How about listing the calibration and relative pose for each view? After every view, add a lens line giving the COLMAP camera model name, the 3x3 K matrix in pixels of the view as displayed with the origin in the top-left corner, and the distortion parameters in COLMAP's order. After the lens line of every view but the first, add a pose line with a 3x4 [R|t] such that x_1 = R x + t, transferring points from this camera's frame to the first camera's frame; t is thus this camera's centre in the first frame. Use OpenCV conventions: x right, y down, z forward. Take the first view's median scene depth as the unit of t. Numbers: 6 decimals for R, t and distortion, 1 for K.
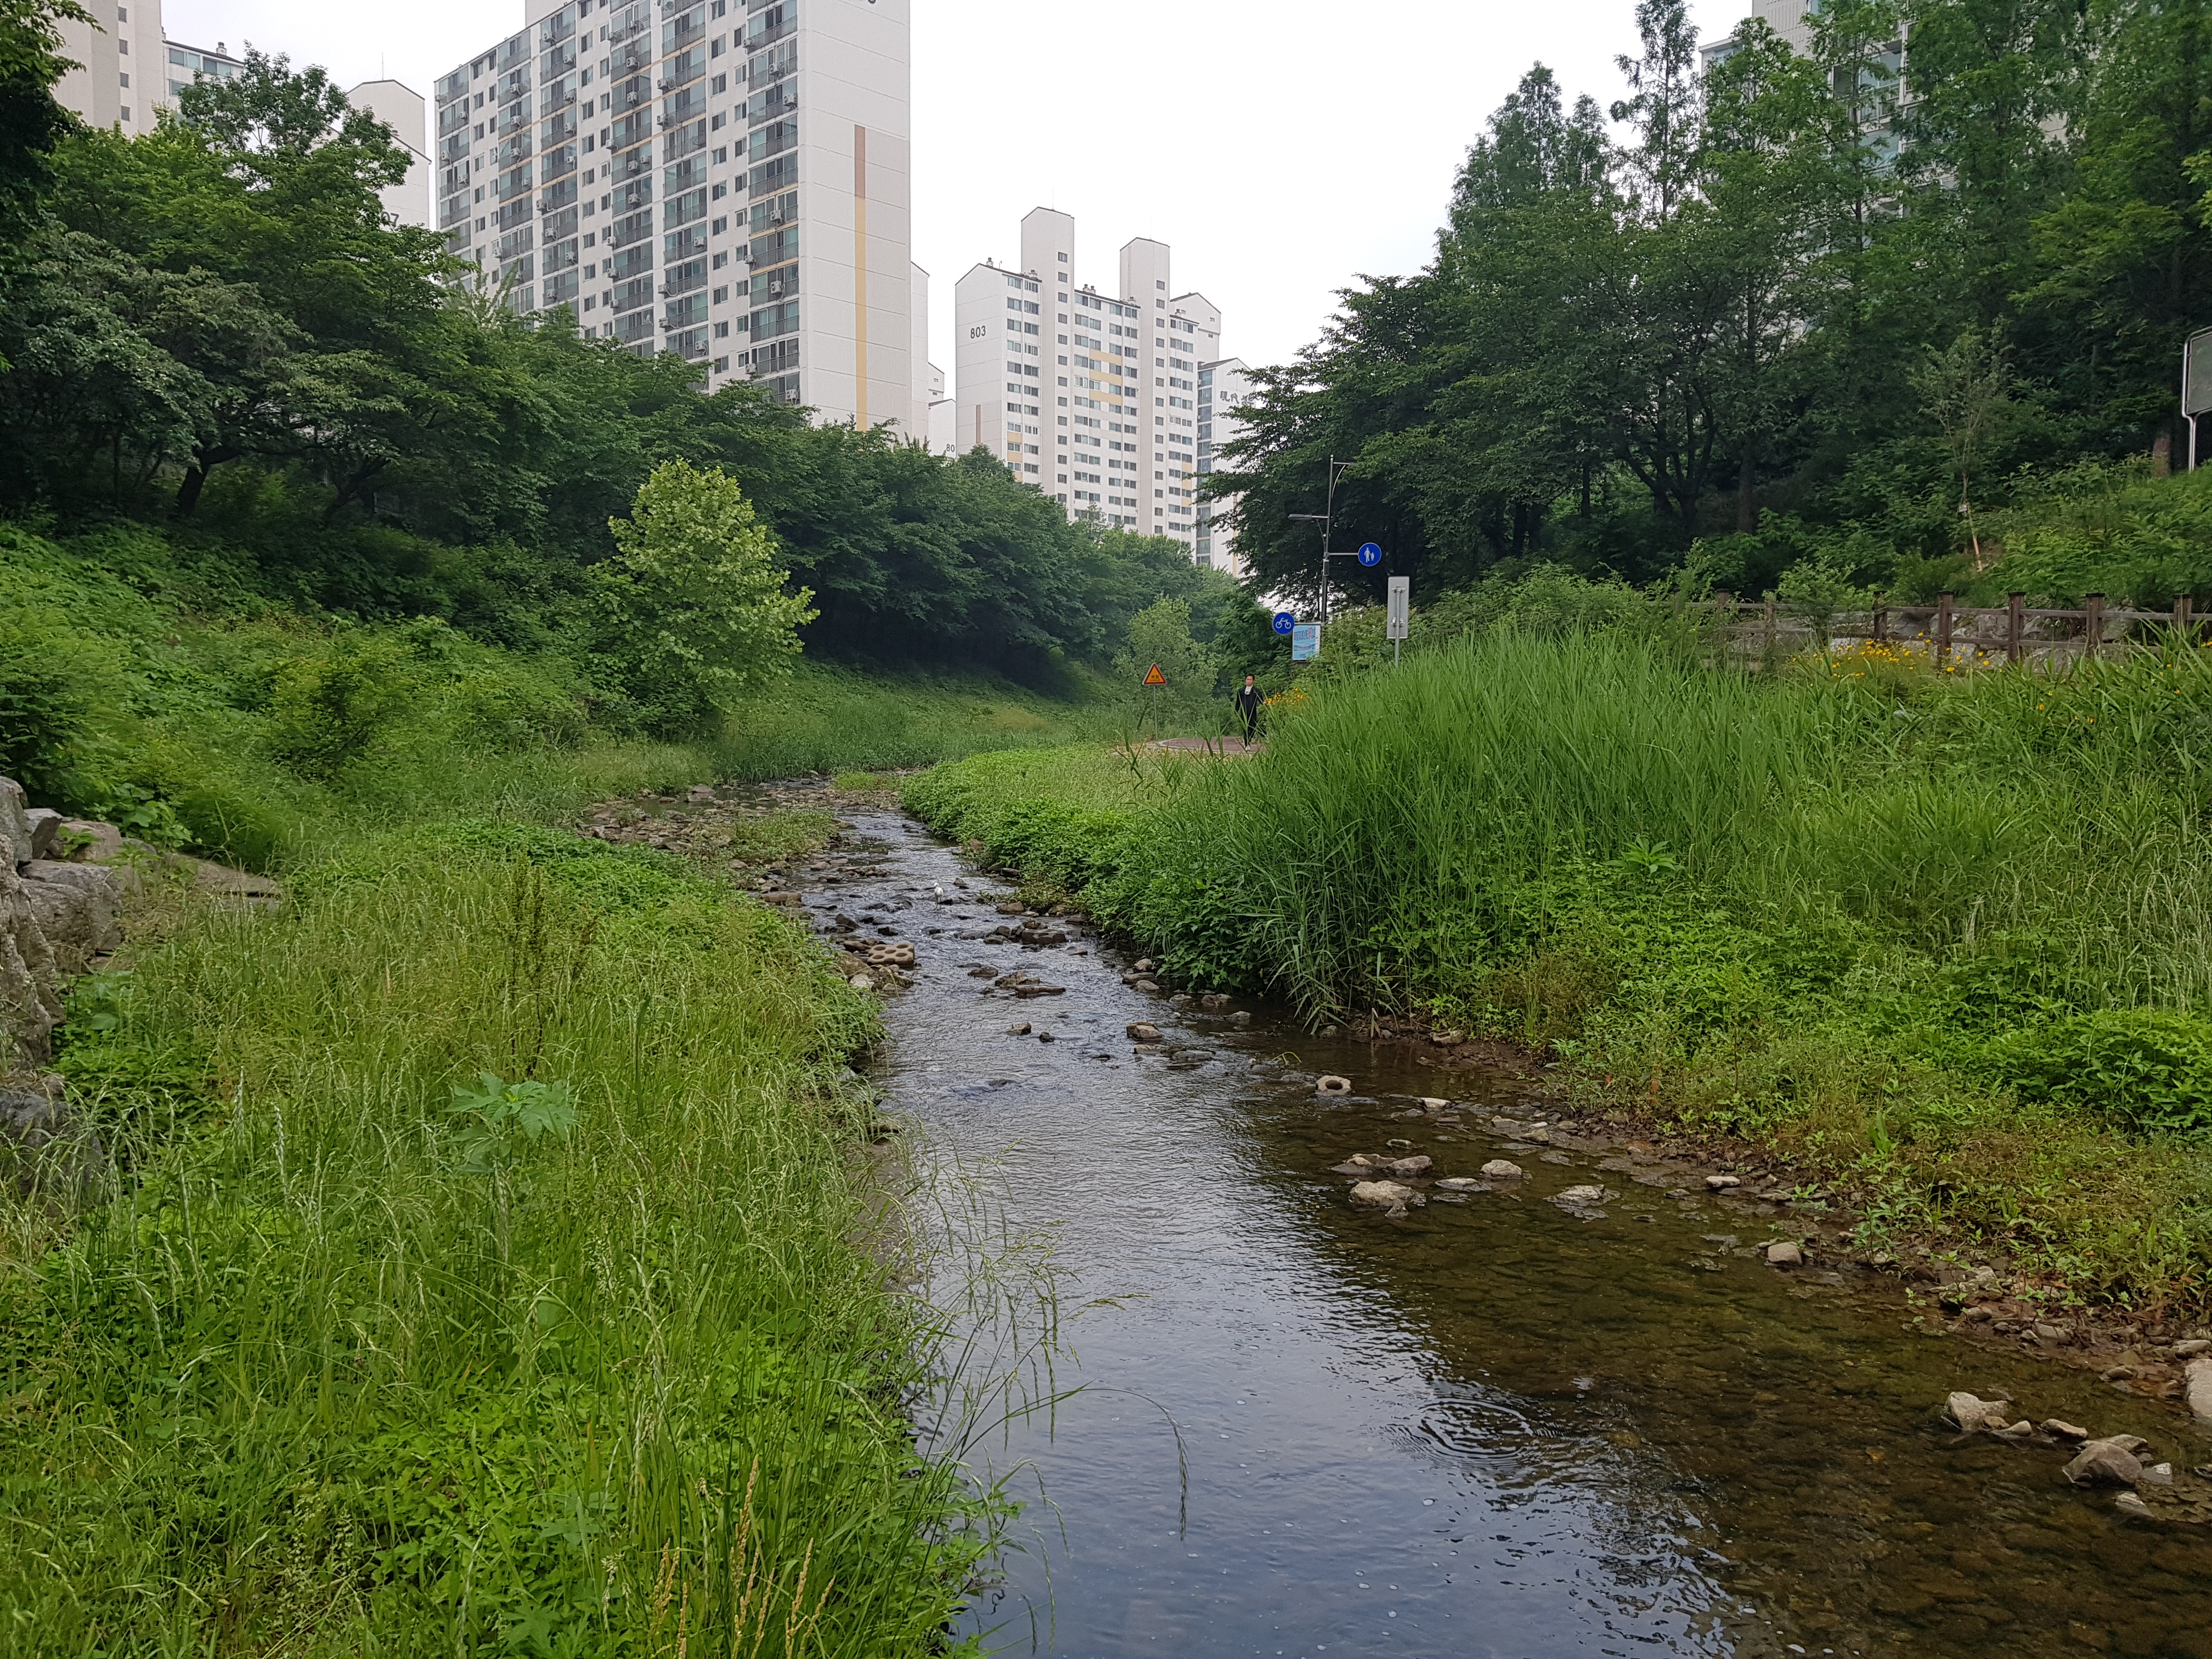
lens RADIAL K [[1929.6, 0, 1106.0], [0, 1929.6, 829.5], [0, 0, 1]] dist [0.110496, -0.168038]
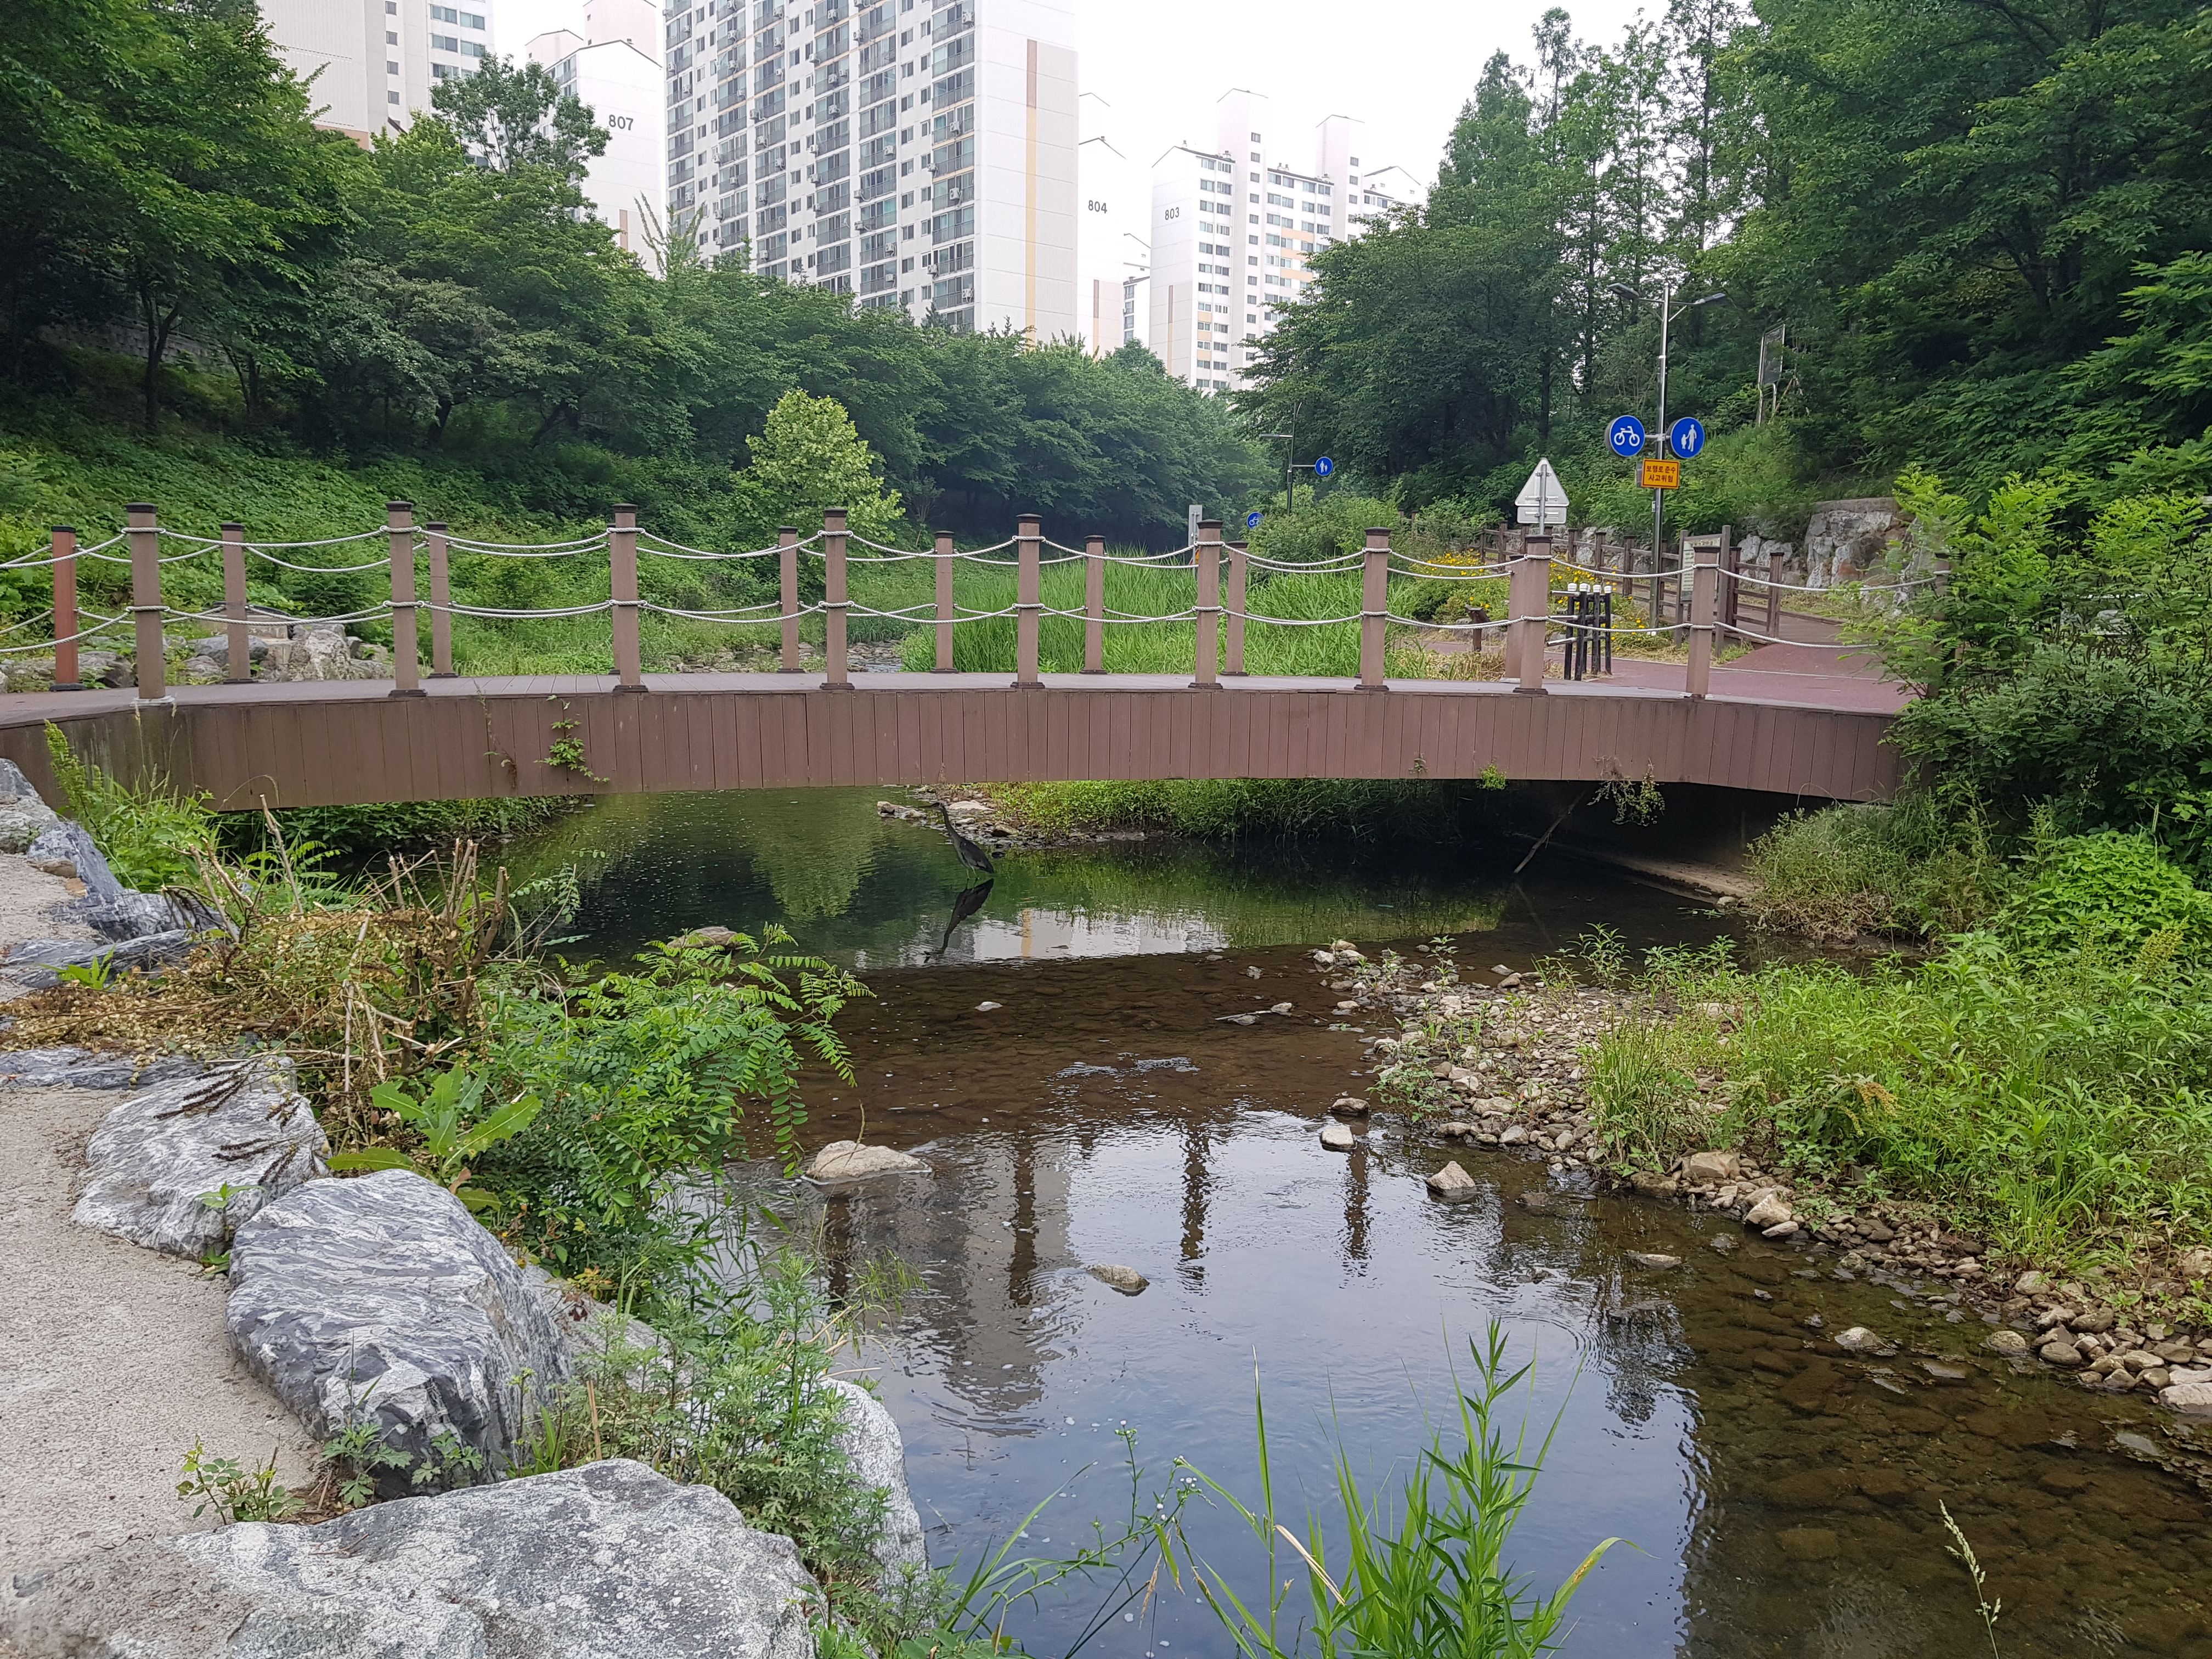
lens RADIAL K [[1929.6, 0, 1106.0], [0, 1929.6, 829.5], [0, 0, 1]] dist [0.110496, -0.168038]
pose [[0.992808, 0.020522, -0.117947, 0.050540], [-0.012637, 0.997658, 0.067215, 0.004112], [0.119050, -0.065241, 0.990743, -0.098078]]
